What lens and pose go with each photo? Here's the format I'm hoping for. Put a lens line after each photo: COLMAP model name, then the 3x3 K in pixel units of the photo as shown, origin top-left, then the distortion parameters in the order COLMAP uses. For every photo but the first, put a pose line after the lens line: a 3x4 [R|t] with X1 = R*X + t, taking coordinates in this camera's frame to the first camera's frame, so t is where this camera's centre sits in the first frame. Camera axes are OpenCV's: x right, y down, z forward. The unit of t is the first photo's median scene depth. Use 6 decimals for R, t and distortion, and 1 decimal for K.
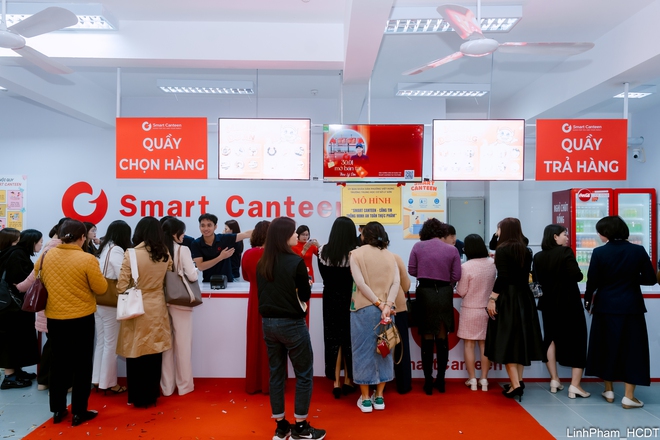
lens RADIAL K [[472.3, 0, 330.0], [0, 472.3, 220.0], [0, 0, 1]] dist [-0.004316, 0.005216]
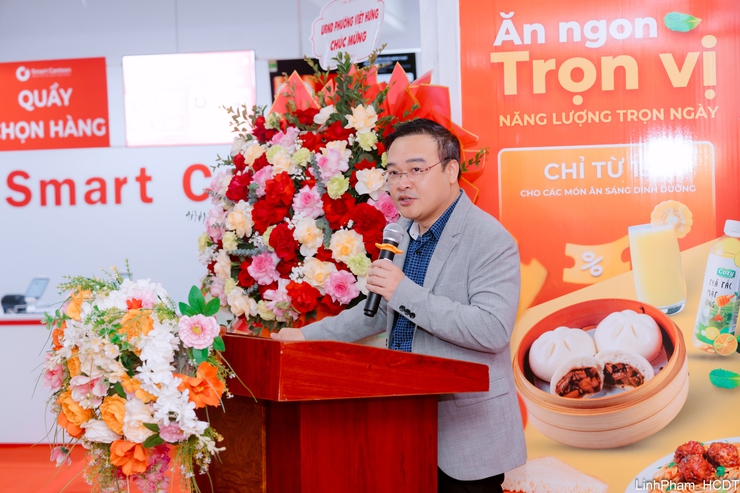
lens RADIAL K [[1450.9, 0, 370.0], [0, 1450.9, 246.5], [0, 0, 1]] dist [0.009647, 0.175386]
pose [[0.977899, -0.029377, -0.207002, 0.523103], [0.035540, 0.999027, 0.026112, 0.012538], [0.206034, -0.032892, 0.977992, -0.945587]]
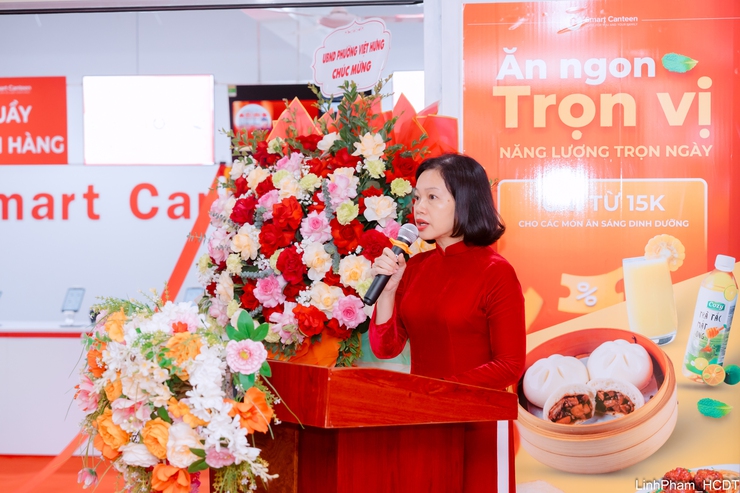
lens RADIAL K [[1378.6, 0, 370.0], [0, 1378.6, 246.5], [0, 0, 1]] dist [0.022769, 0.041752]
pose [[0.990534, -0.007161, -0.137081, 0.447915], [0.009158, 0.999861, 0.013938, 0.007313], [0.136962, -0.015061, 0.990462, -0.927546]]
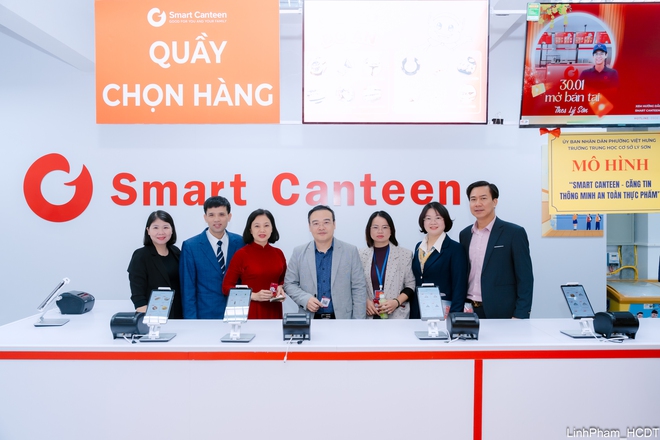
lens RADIAL K [[481.5, 0, 330.0], [0, 481.5, 220.0], [0, 0, 1]] dist [-0.002751, 0.003174]
pose [[0.999970, -0.006428, -0.004325, -0.205115], [0.006483, 0.999895, 0.012982, 0.008417], [0.004241, -0.013009, 0.999906, 0.492038]]
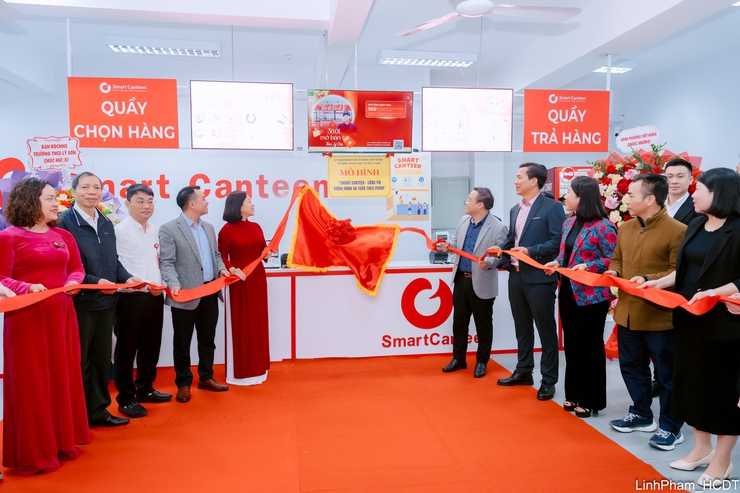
lens RADIAL K [[539.8, 0, 370.0], [0, 539.8, 246.5], [0, 0, 1]] dist [-0.002751, 0.003174]
pose [[0.989081, -0.021115, 0.145850, -0.052541], [0.012883, 0.998282, 0.057161, 0.045895], [-0.146806, -0.054658, 0.987654, -0.083478]]
